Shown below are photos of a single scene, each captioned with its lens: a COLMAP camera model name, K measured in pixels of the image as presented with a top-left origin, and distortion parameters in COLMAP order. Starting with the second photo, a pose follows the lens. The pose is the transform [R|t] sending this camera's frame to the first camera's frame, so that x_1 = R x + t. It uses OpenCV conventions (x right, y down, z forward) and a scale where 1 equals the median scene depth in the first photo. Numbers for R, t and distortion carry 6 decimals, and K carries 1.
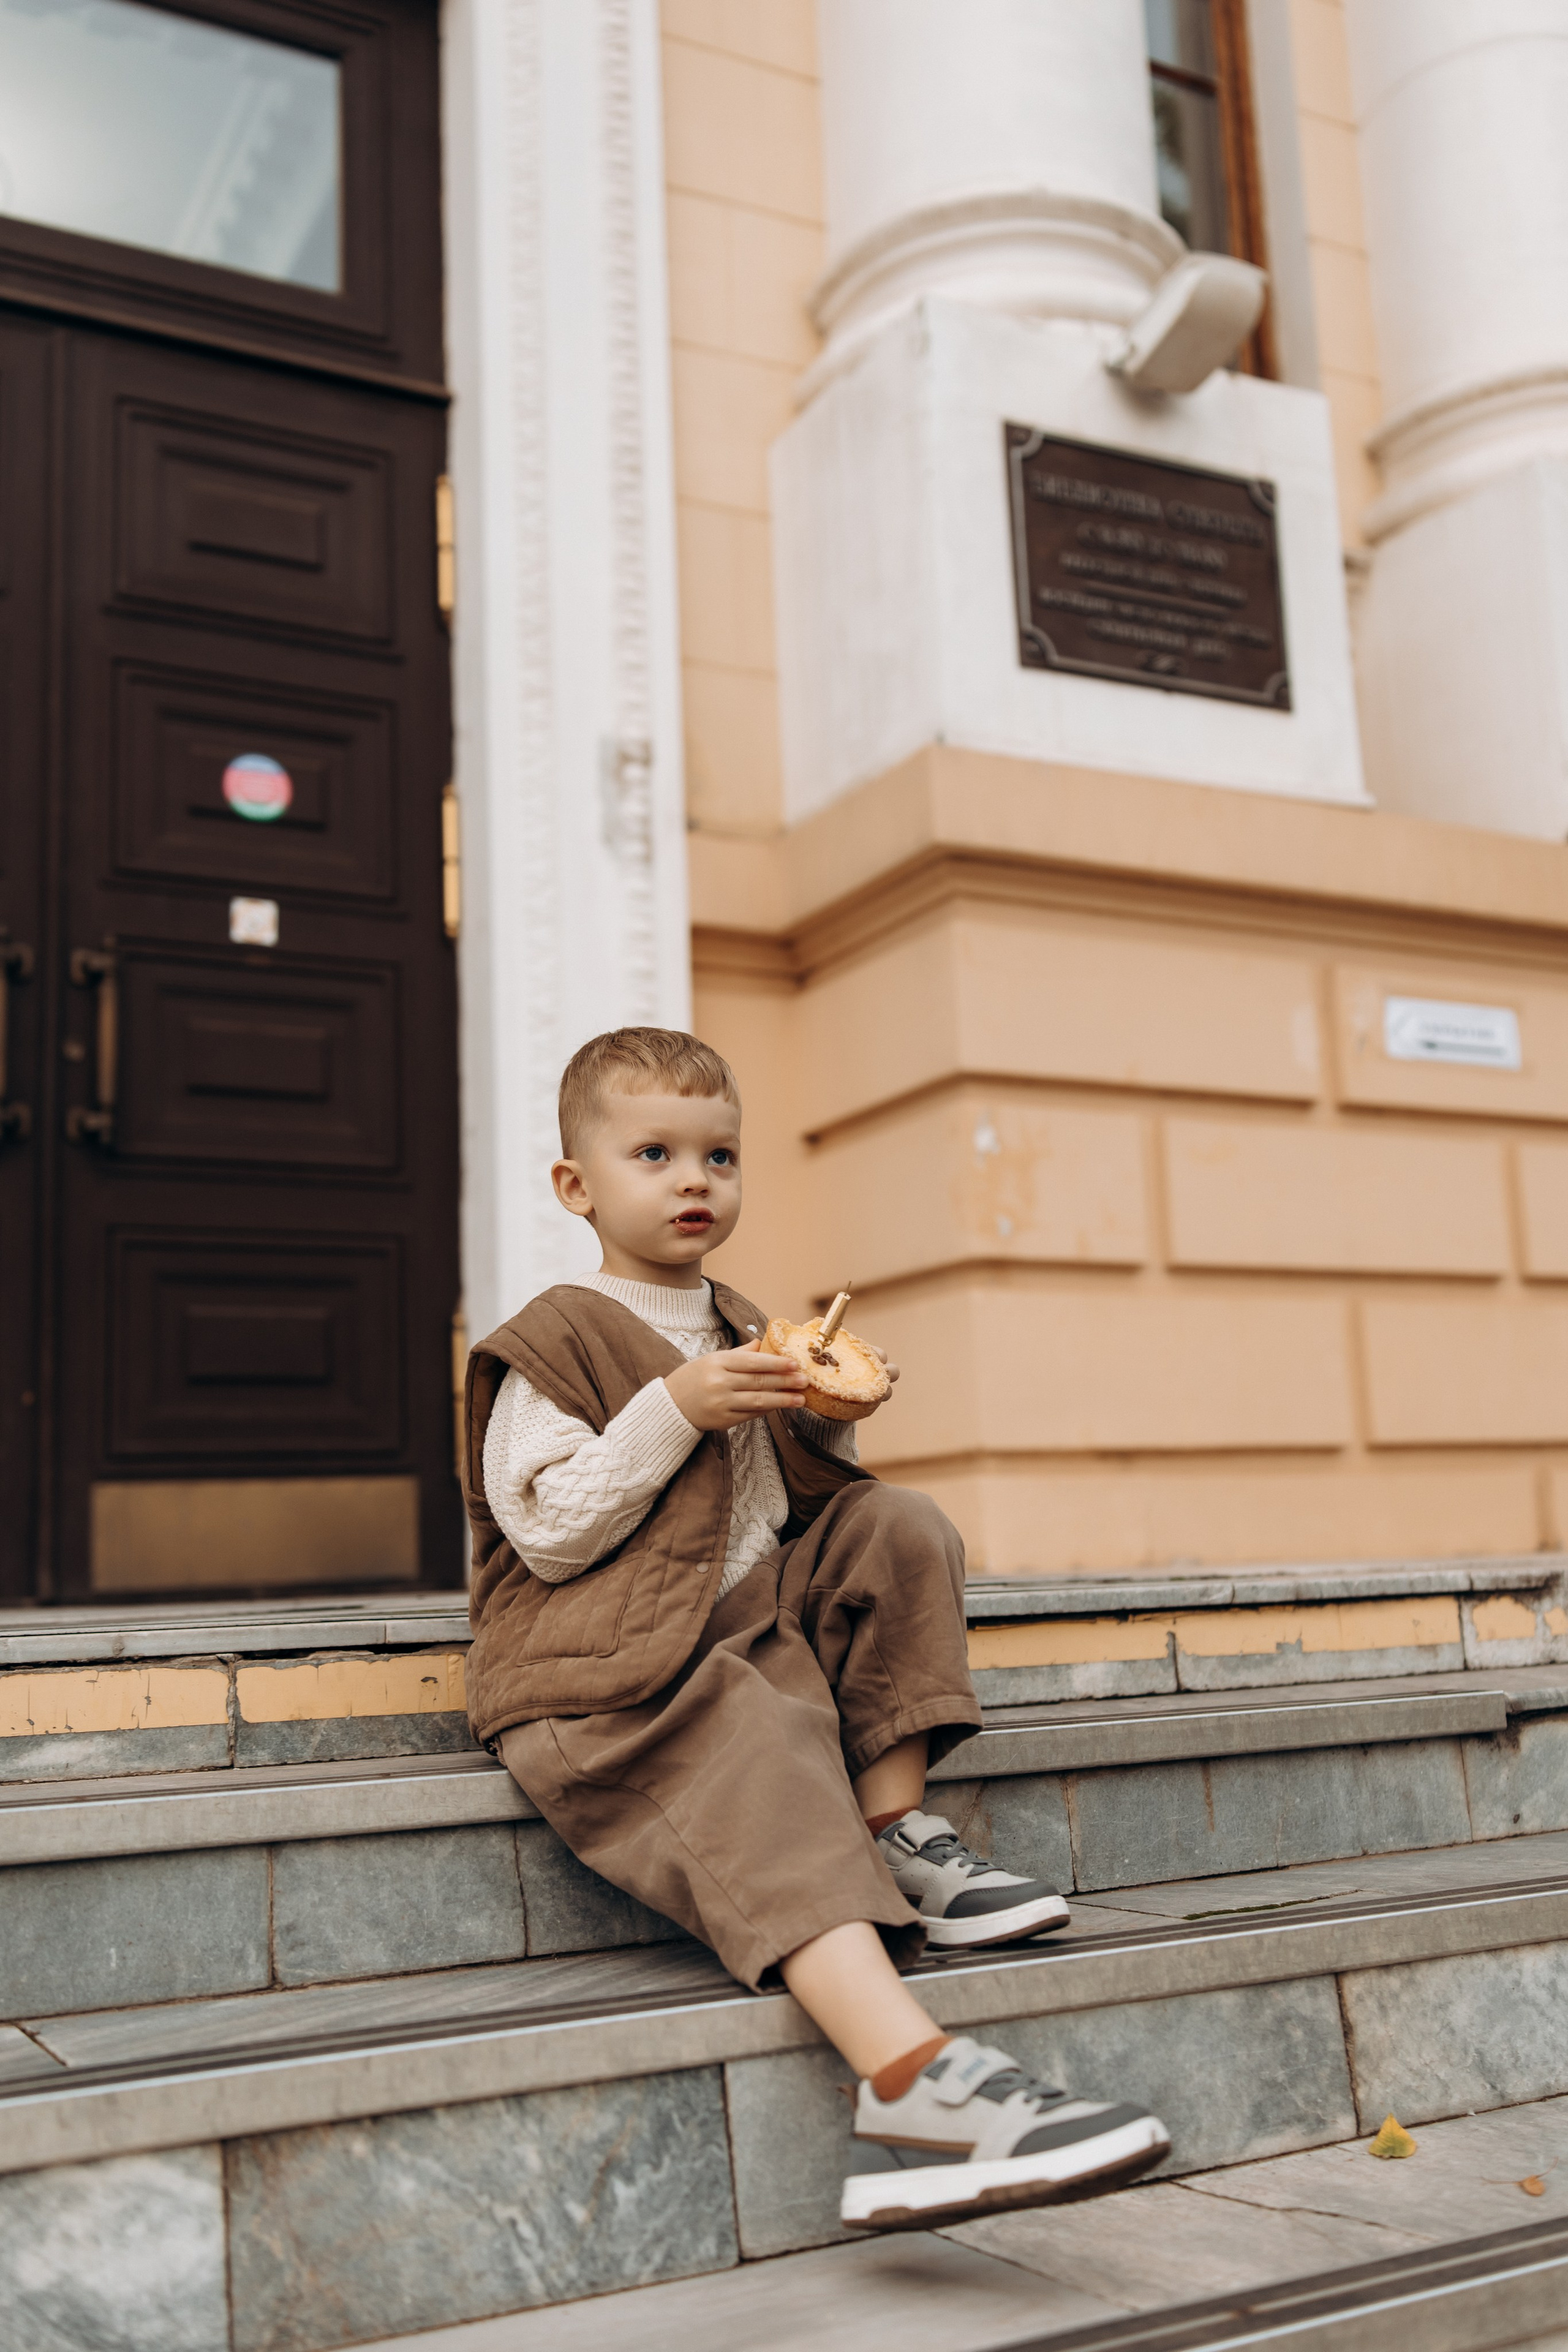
lens RADIAL K [[2247.1, 0, 782.1], [0, 2247.1, 1185.0], [0, 0, 1]] dist [0.018014, -0.026859]
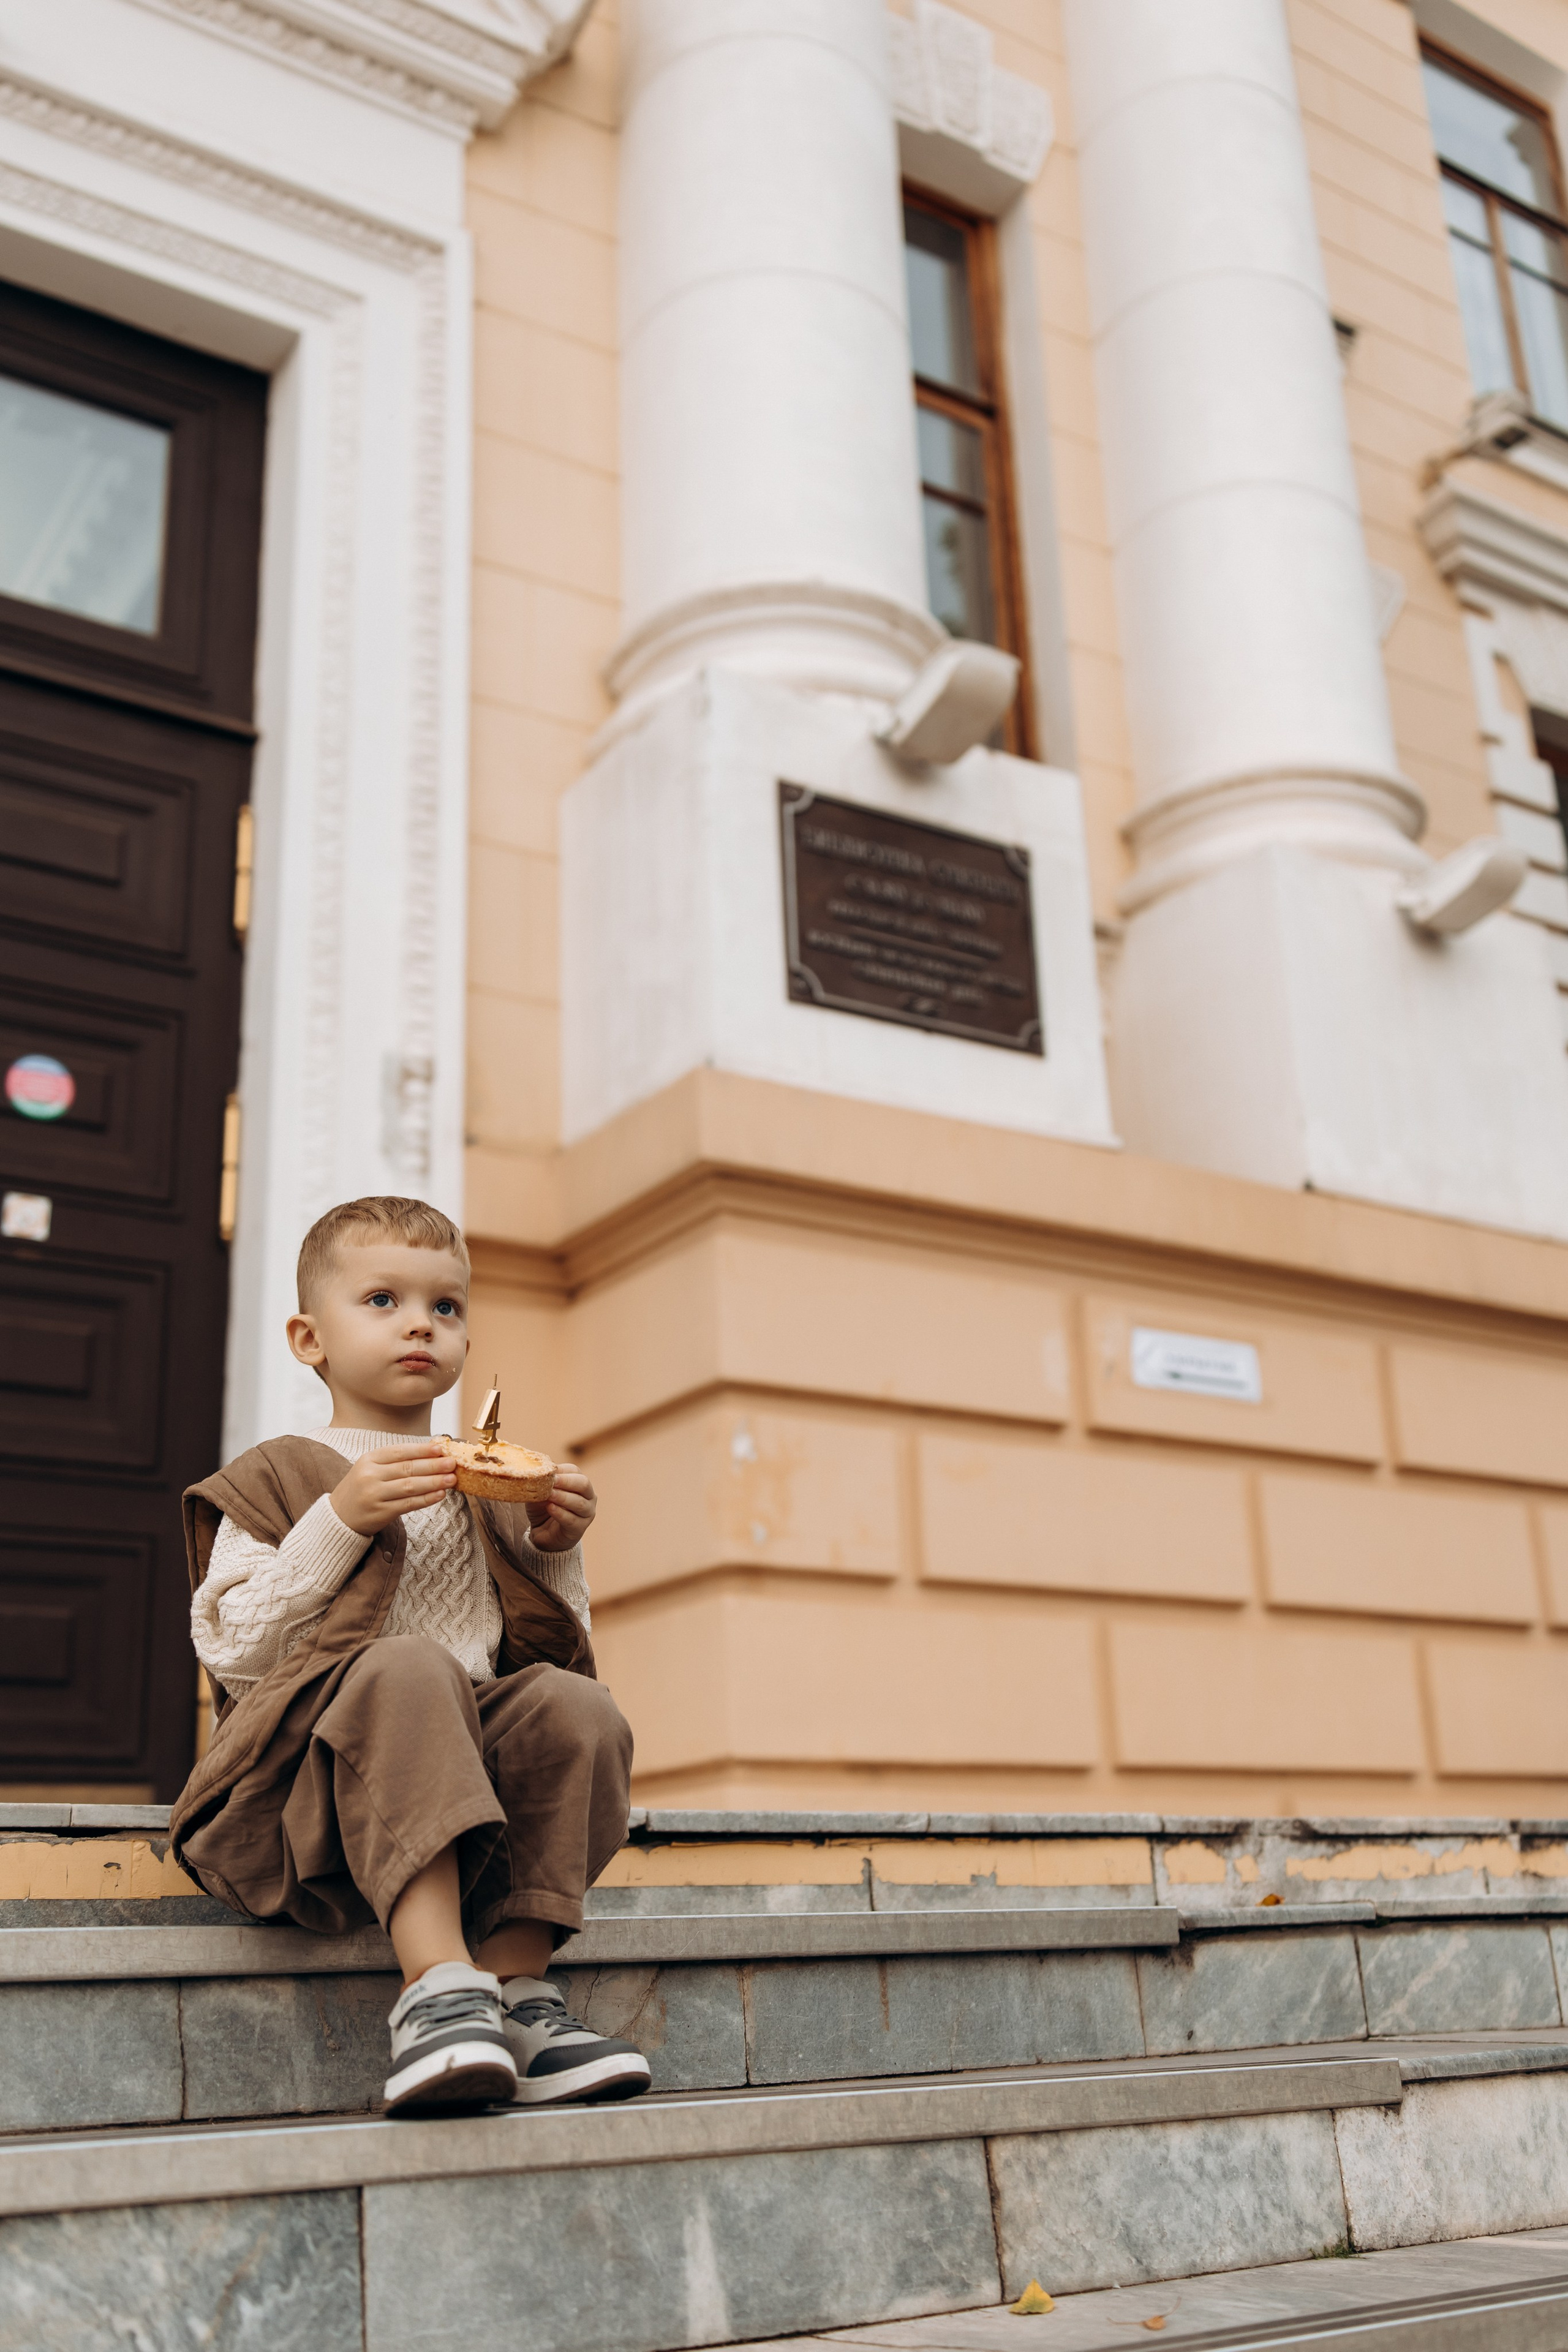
lens RADIAL K [[2248.8, 0, 772.2], [0, 2248.8, 1191.3], [0, 0, 1]] dist [0.020025, -0.023355]
pose [[0.996143, 0.035103, 0.080417, 0.043647], [-0.021512, 0.986222, -0.164023, 0.080402], [-0.085067, 0.161660, 0.983173, -0.060096]]
